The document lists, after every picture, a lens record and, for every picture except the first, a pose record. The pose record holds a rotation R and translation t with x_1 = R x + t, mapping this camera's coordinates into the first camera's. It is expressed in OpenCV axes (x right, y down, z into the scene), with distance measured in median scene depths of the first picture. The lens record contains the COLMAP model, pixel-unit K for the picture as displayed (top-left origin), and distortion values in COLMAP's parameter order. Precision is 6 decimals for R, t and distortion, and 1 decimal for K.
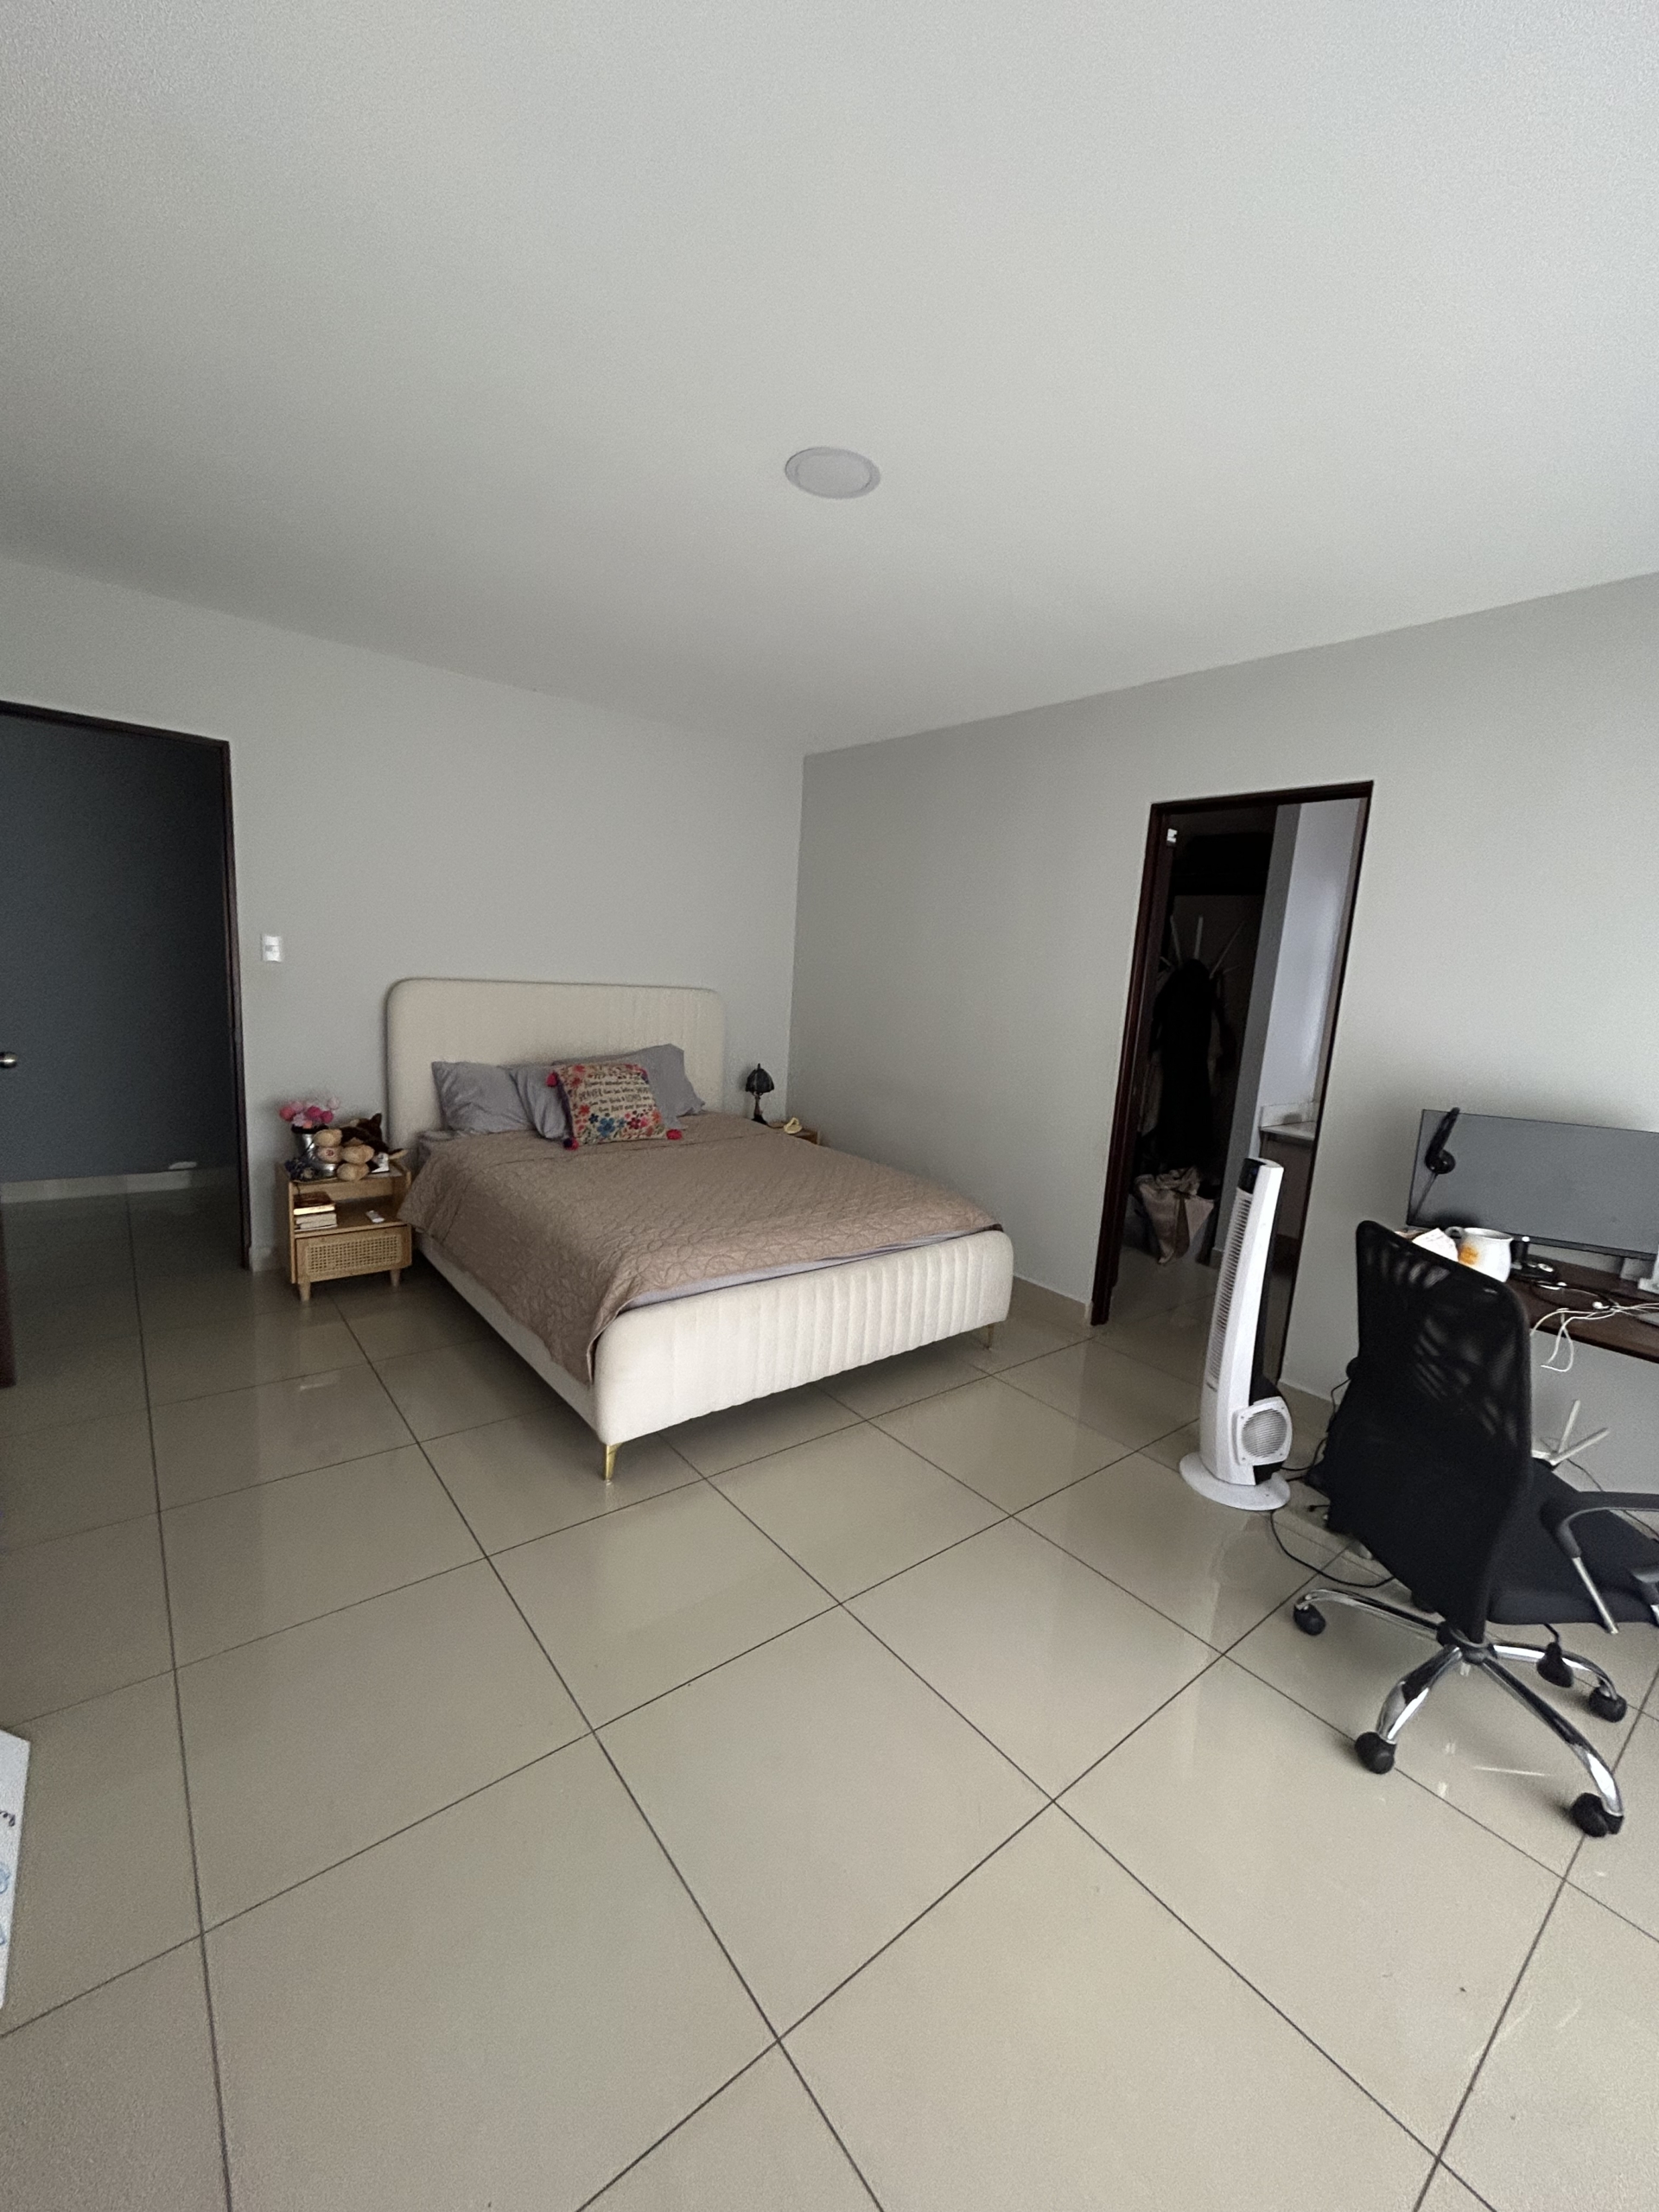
lens RADIAL K [[900.5, 0, 826.6], [0, 900.5, 1113.0], [0, 0, 1]] dist [-0.000612, -0.000254]
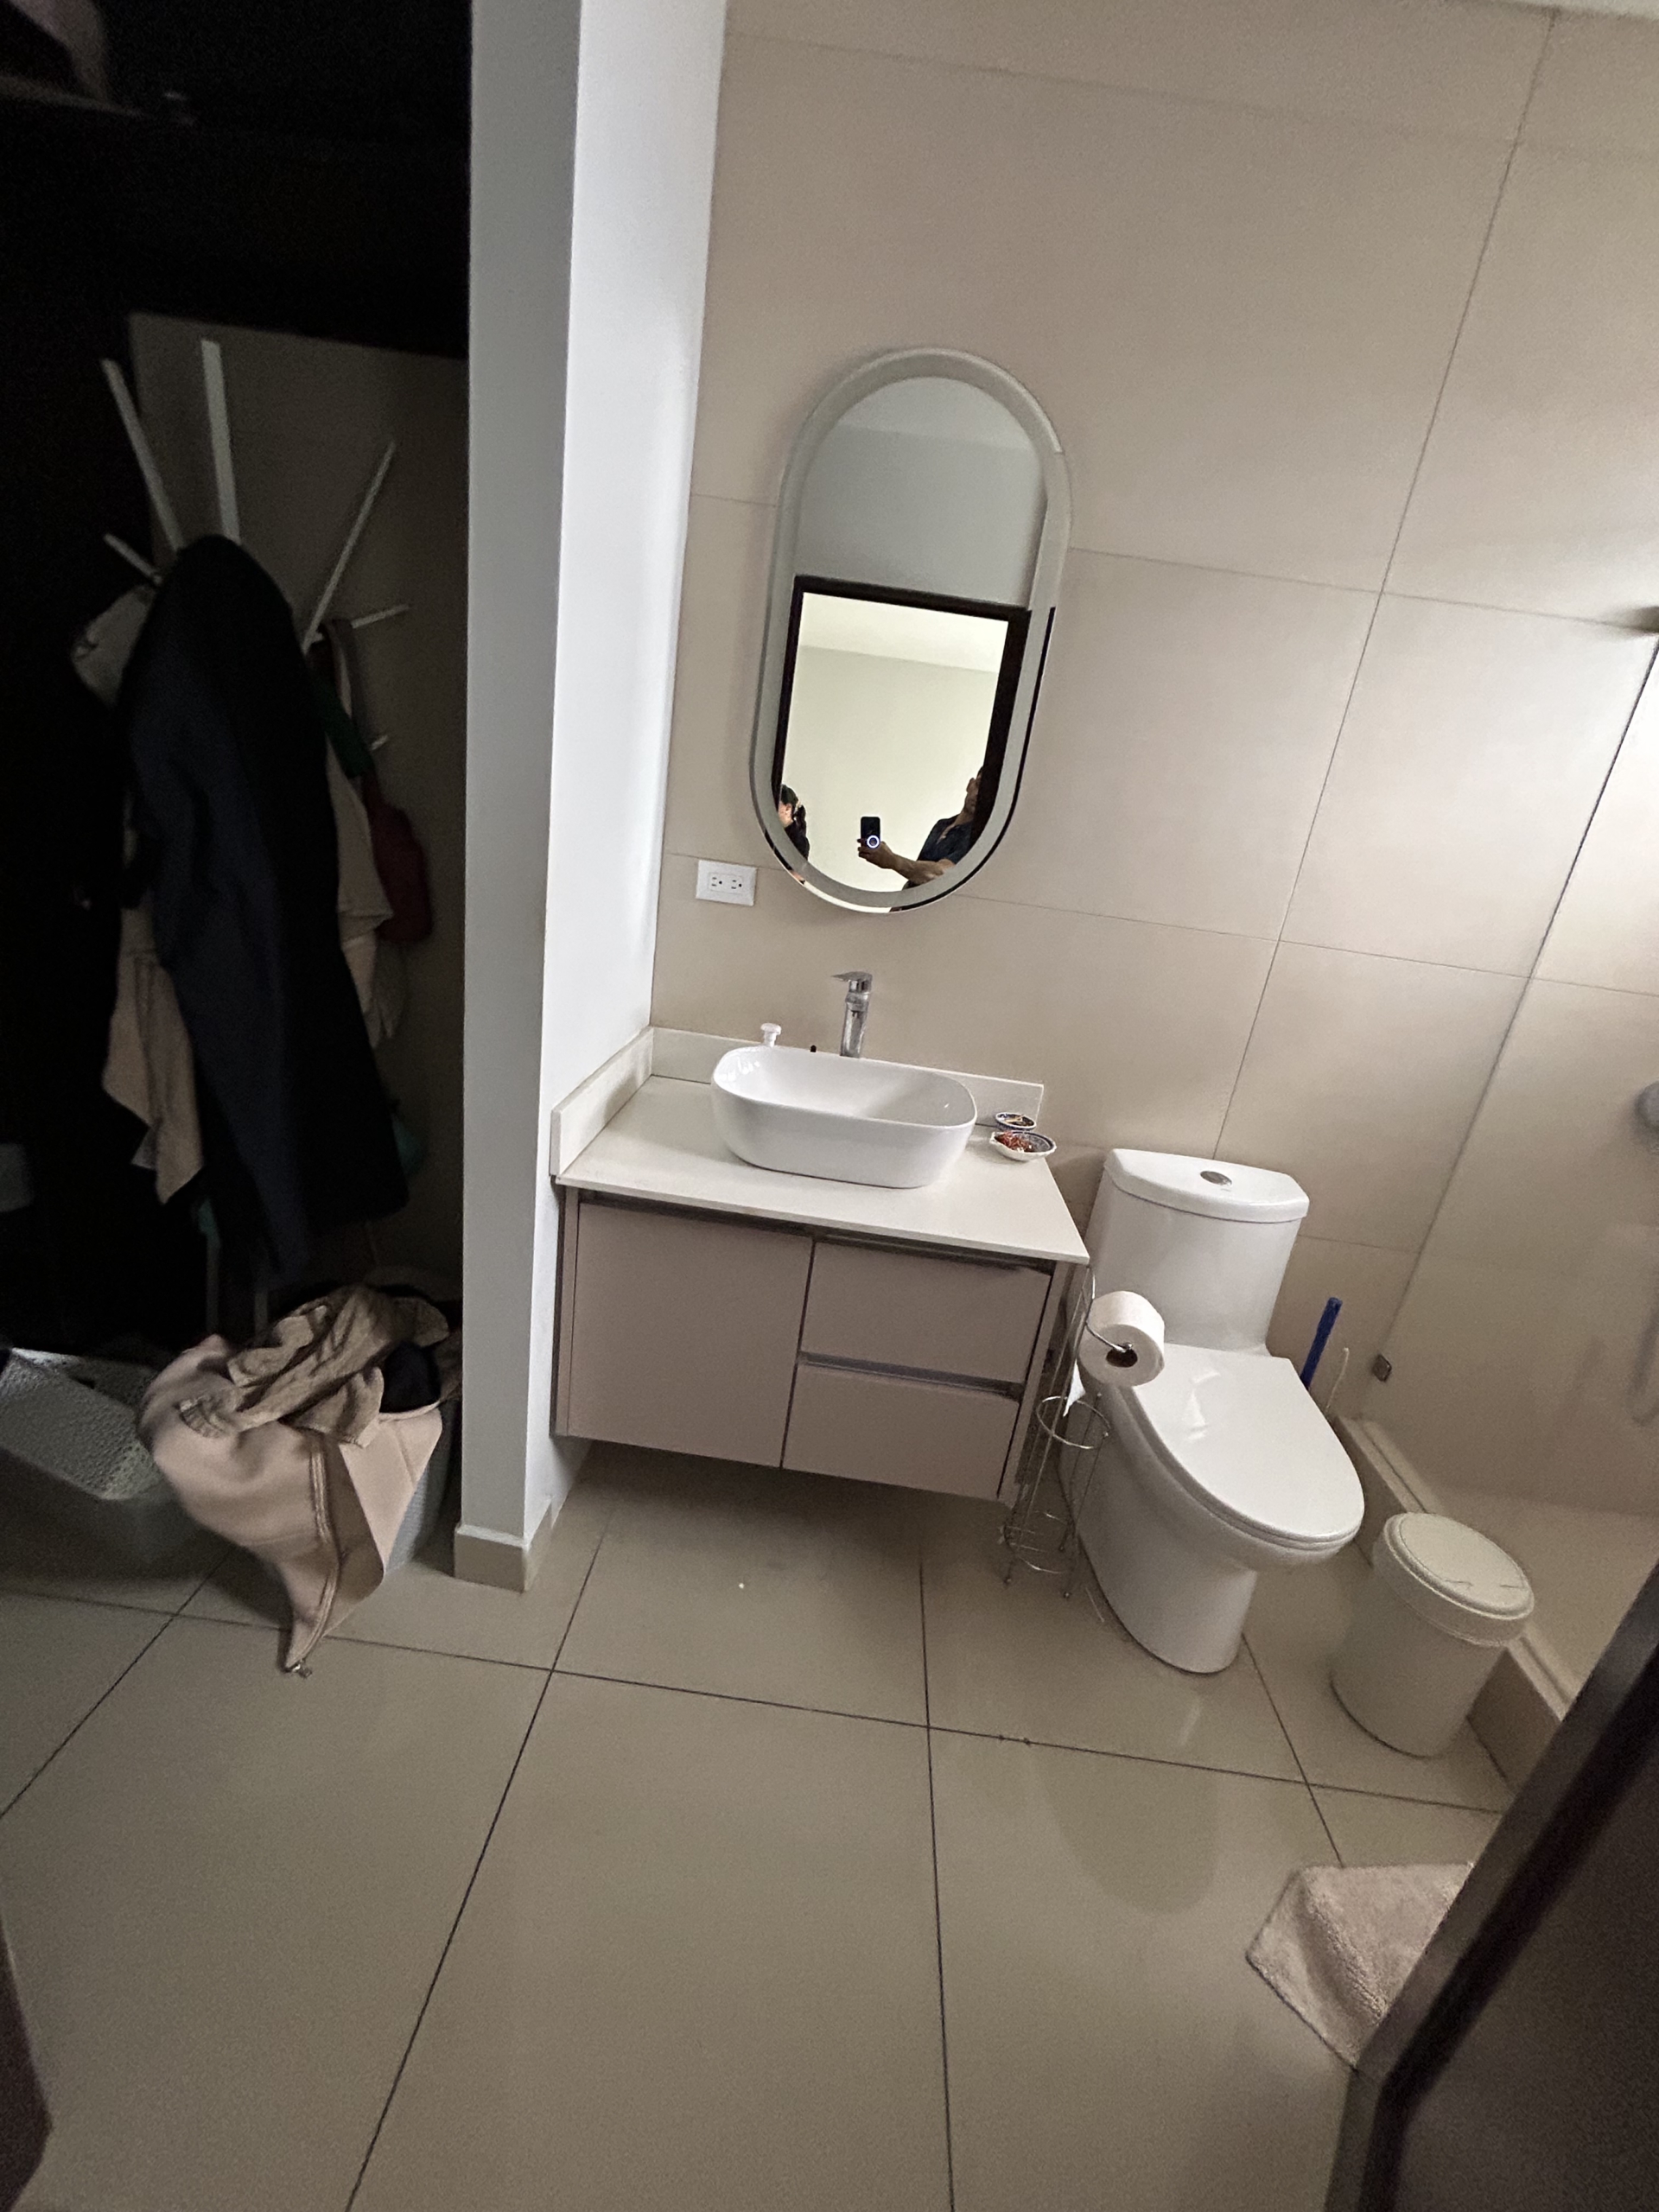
lens RADIAL K [[904.0, 0, 829.5], [0, 904.0, 1106.0], [0, 0, 1]] dist [0.002123, 0.000272]
pose [[0.655969, -0.217380, 0.722808, 0.308908], [0.032435, 0.964864, 0.260741, -0.078360], [-0.754091, -0.147594, 0.639971, 0.698726]]
